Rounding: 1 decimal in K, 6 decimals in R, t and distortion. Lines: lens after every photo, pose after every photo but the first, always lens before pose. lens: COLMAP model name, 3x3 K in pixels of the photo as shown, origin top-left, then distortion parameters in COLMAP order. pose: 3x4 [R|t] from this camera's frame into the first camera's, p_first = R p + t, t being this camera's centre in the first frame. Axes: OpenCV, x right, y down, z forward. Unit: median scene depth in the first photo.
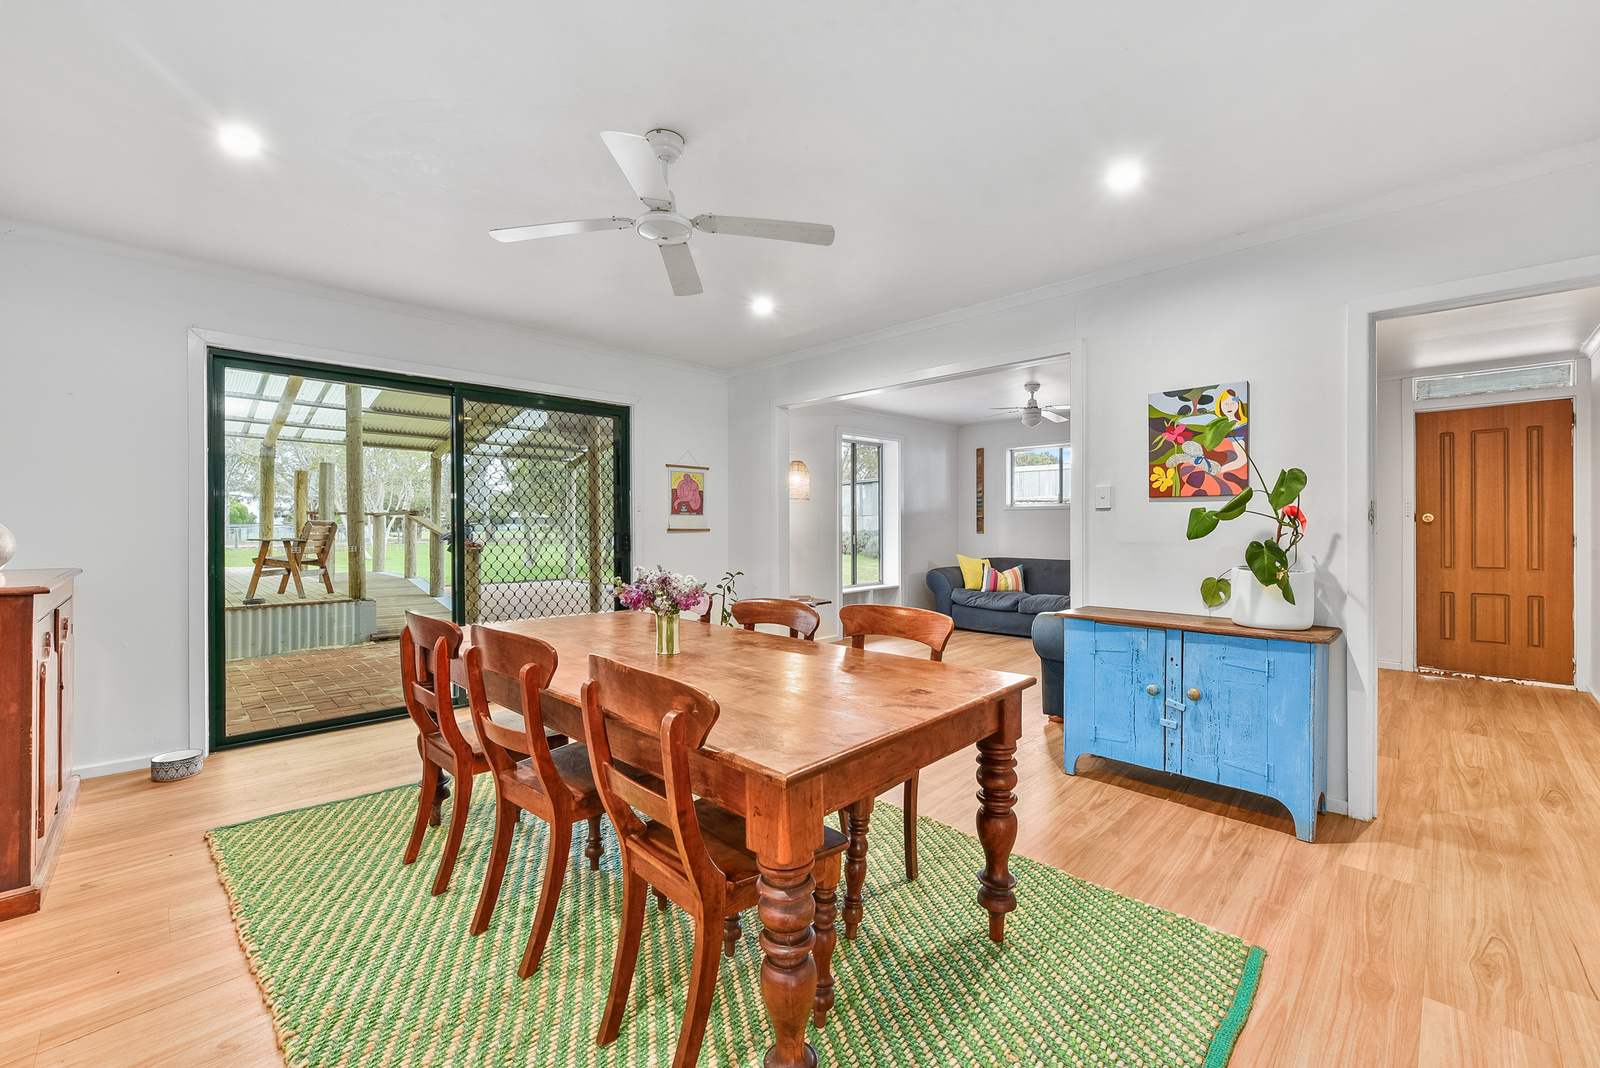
lens RADIAL K [[654.7, 0, 799.8], [0, 654.7, 530.2], [0, 0, 1]] dist [-0.000188, -0.000048]
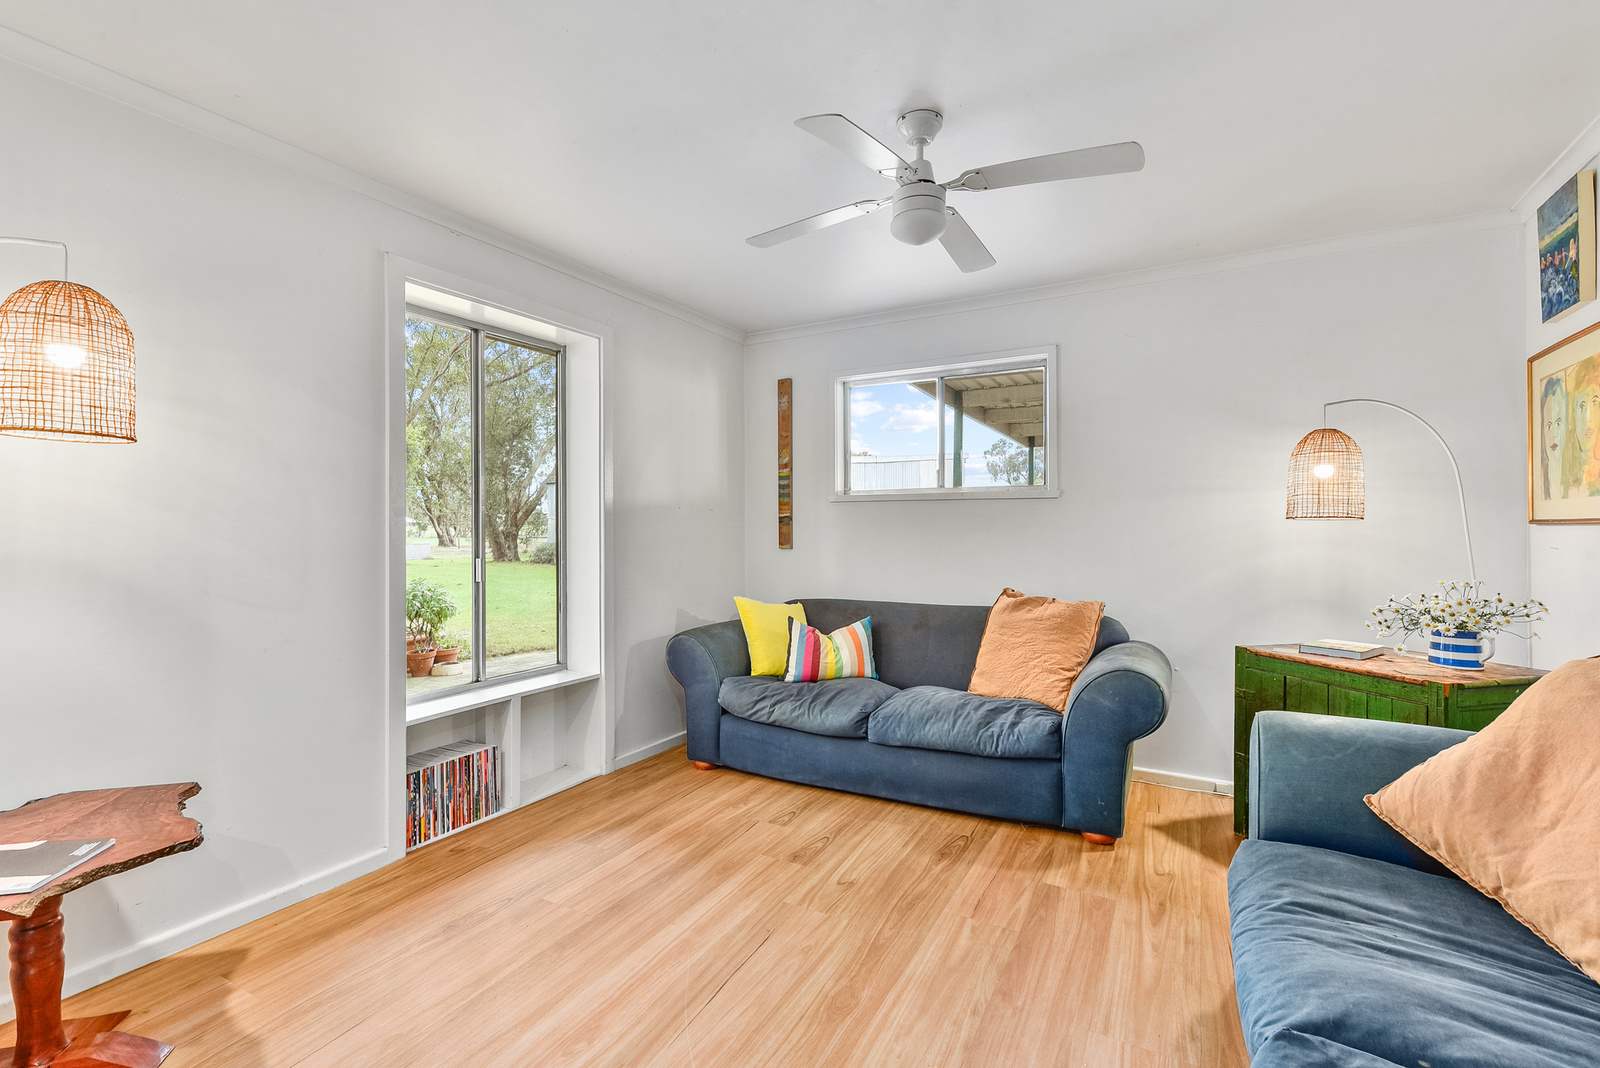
lens RADIAL K [[708.1, 0, 800.0], [0, 708.1, 534.0], [0, 0, 1]] dist [0.000054, 0.000003]
pose [[0.963272, -0.003743, 0.268503, 0.157019], [0.003462, 0.999993, 0.001520, -0.007995], [-0.268506, -0.000535, 0.963278, 0.530909]]
